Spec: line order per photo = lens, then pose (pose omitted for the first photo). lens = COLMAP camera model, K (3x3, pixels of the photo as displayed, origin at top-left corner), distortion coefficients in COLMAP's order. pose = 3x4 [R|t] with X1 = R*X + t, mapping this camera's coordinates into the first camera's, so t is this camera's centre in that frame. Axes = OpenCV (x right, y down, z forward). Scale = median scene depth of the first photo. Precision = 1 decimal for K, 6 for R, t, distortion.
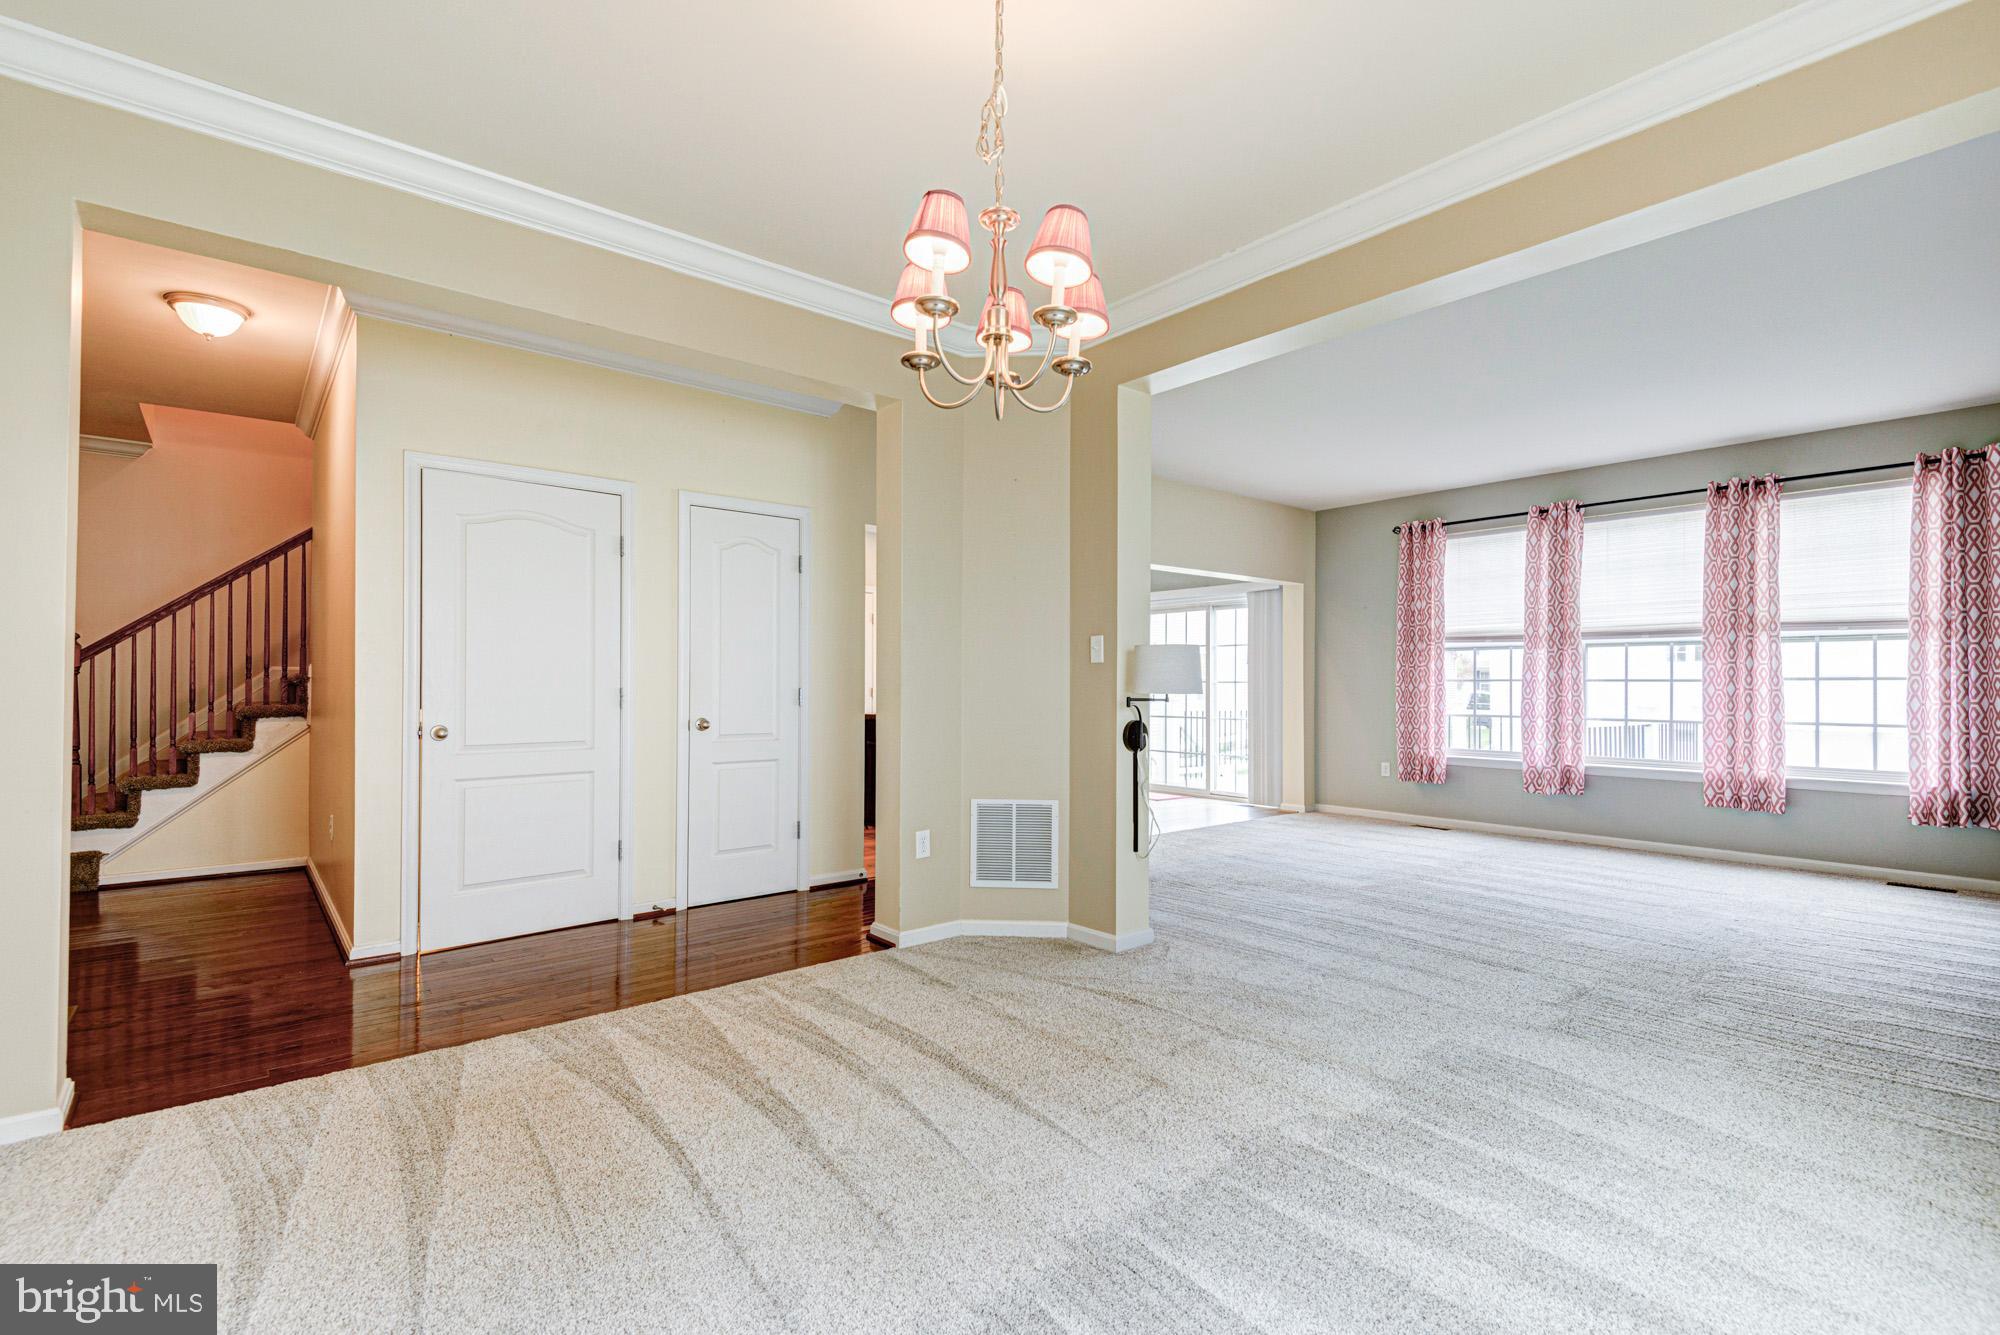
lens RADIAL K [[891.6, 0, 999.3], [0, 891.6, 676.7], [0, 0, 1]] dist [-0.012518, -0.000490]
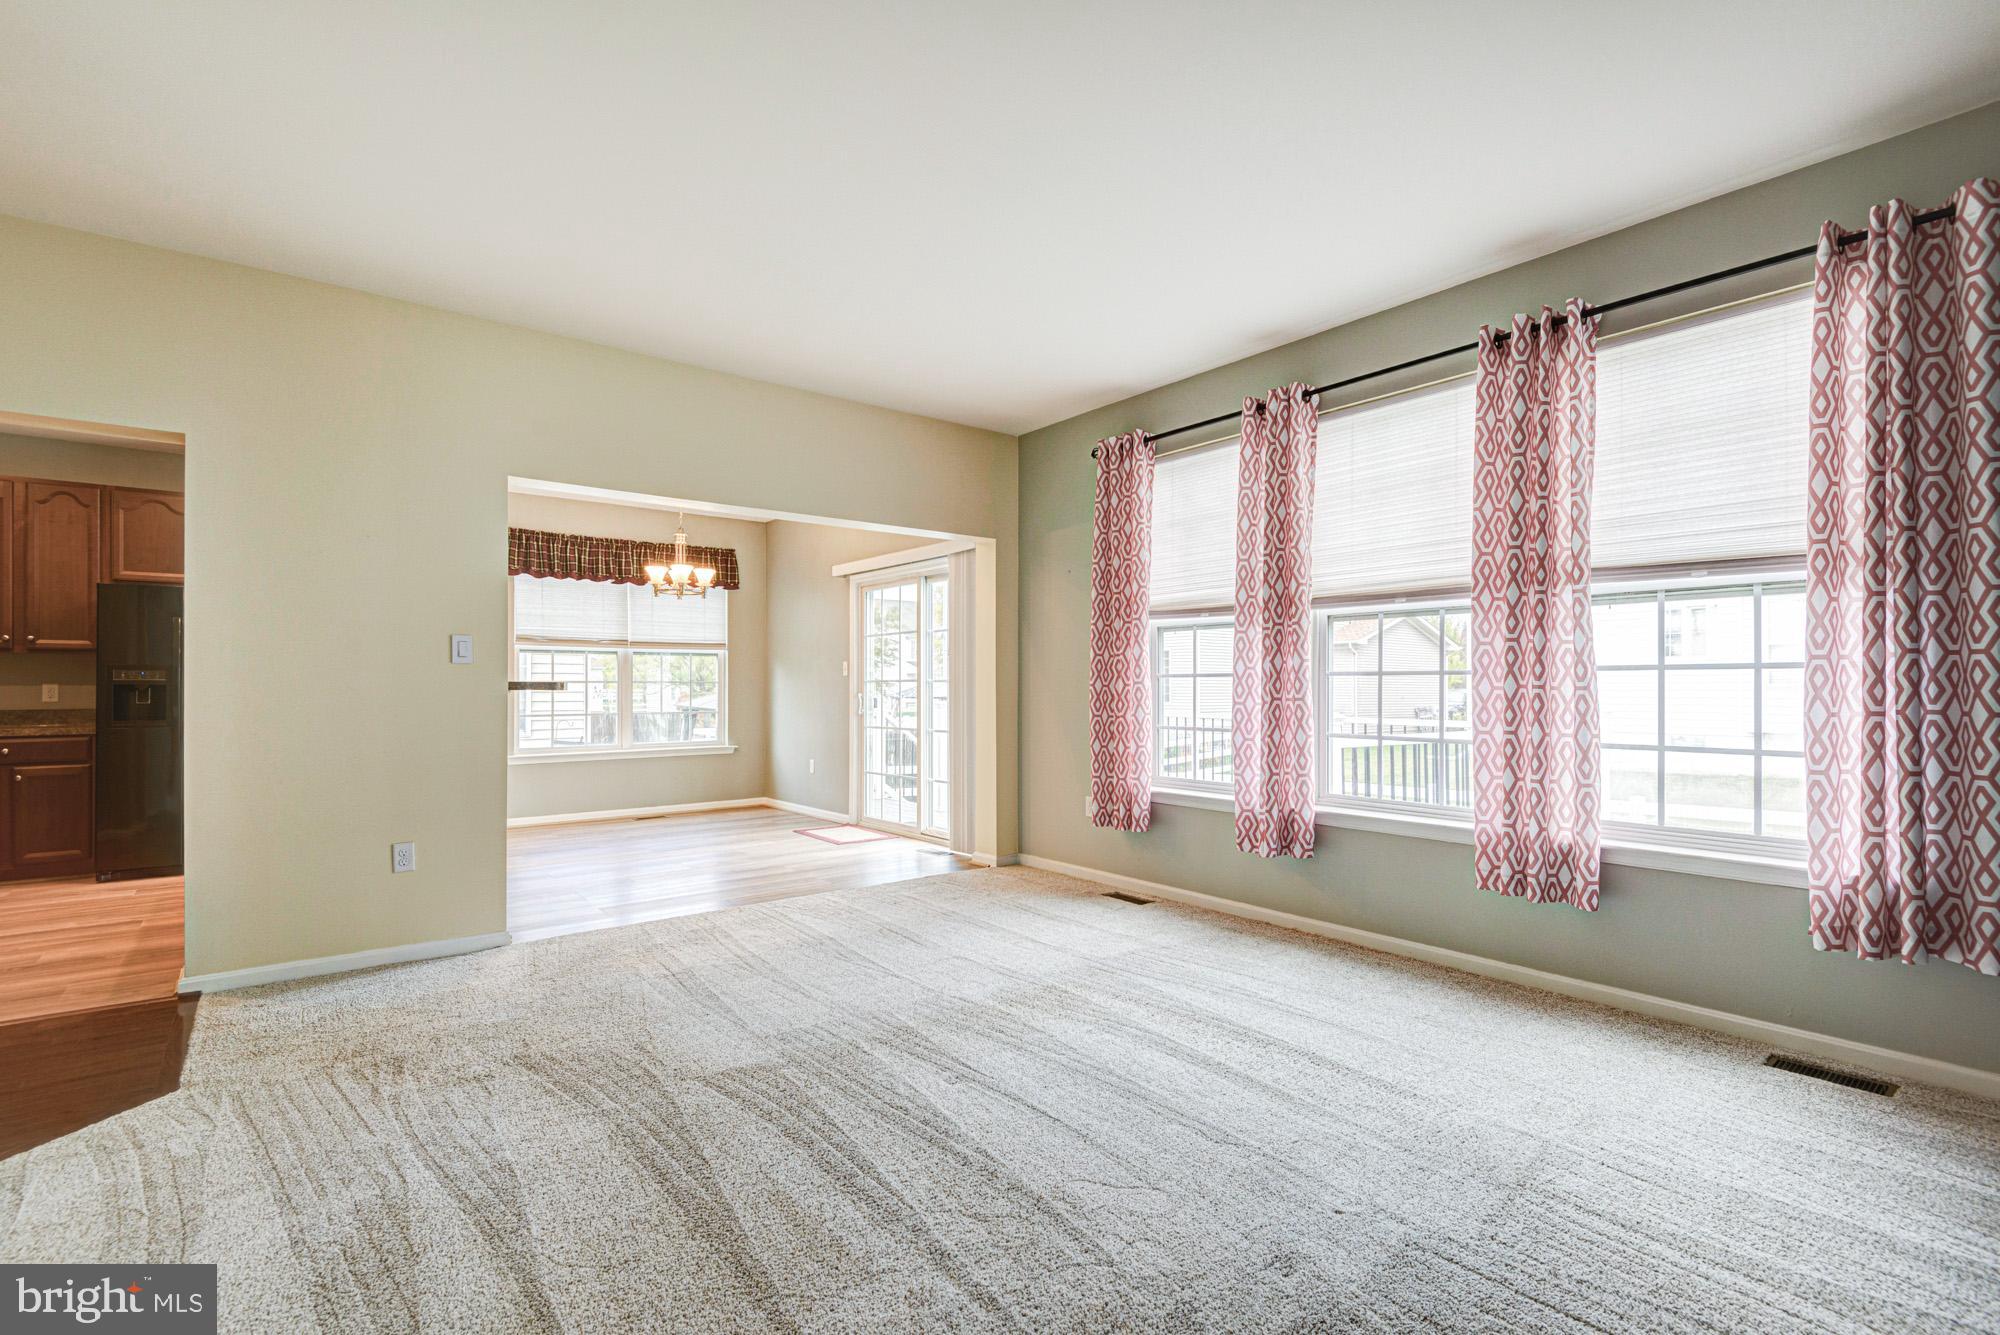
lens RADIAL K [[891.0, 0, 1002.9], [0, 891.0, 683.1], [0, 0, 1]] dist [-0.007984, -0.000616]
pose [[0.999764, -0.006367, -0.020759, 0.524275], [0.006499, 0.999959, 0.006265, 0.006295], [0.020718, -0.006398, 0.999765, 0.430661]]
